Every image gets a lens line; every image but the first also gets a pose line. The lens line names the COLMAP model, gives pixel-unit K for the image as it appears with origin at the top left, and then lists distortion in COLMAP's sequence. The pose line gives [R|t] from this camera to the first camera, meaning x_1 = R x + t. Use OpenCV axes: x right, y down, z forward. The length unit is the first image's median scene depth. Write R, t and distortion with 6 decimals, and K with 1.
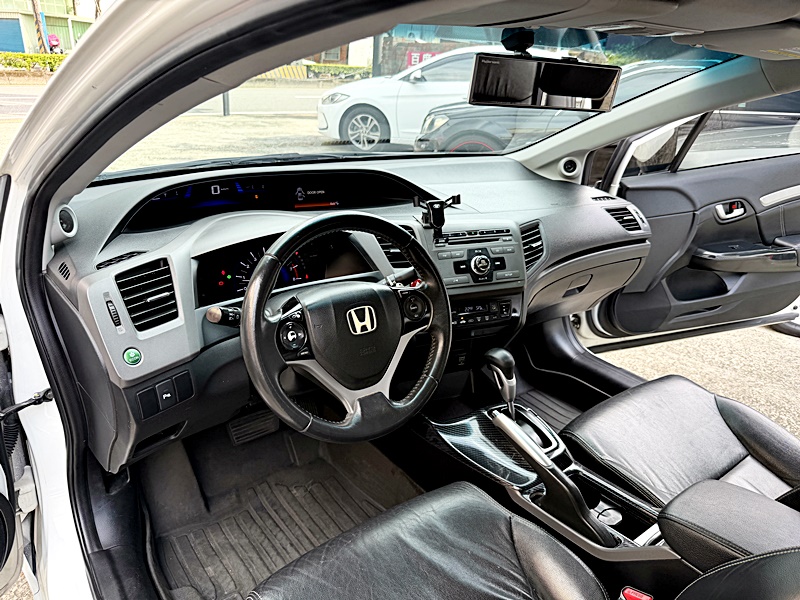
lens RADIAL K [[581.1, 0, 414.4], [0, 581.1, 308.6], [0, 0, 1]] dist [0.044256, -0.062511]
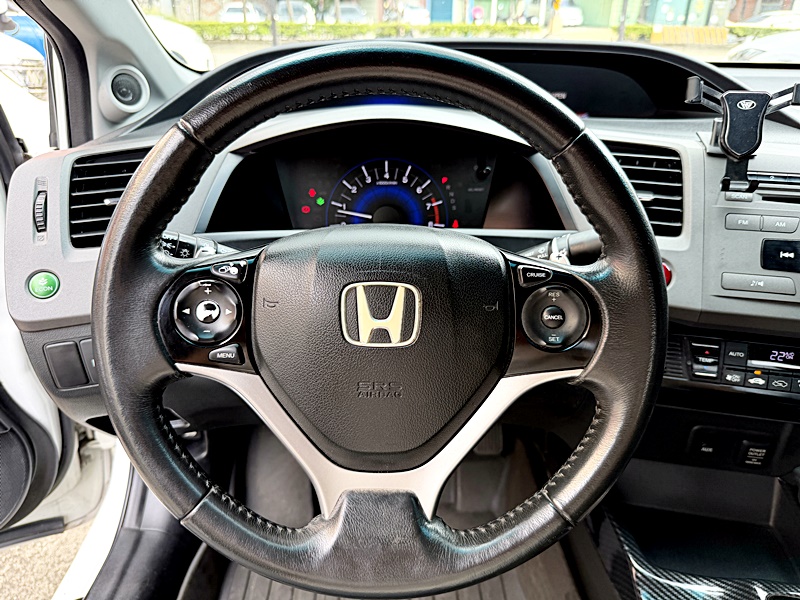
lens RADIAL K [[581.1, 0, 400.8], [0, 581.1, 301.1], [0, 0, 1]] dist [0.044256, -0.062511]
pose [[0.795641, 0.214081, -0.566679, 0.108192], [-0.200691, 0.975796, 0.086859, -0.020046], [0.571558, 0.044619, 0.819348, 0.490017]]
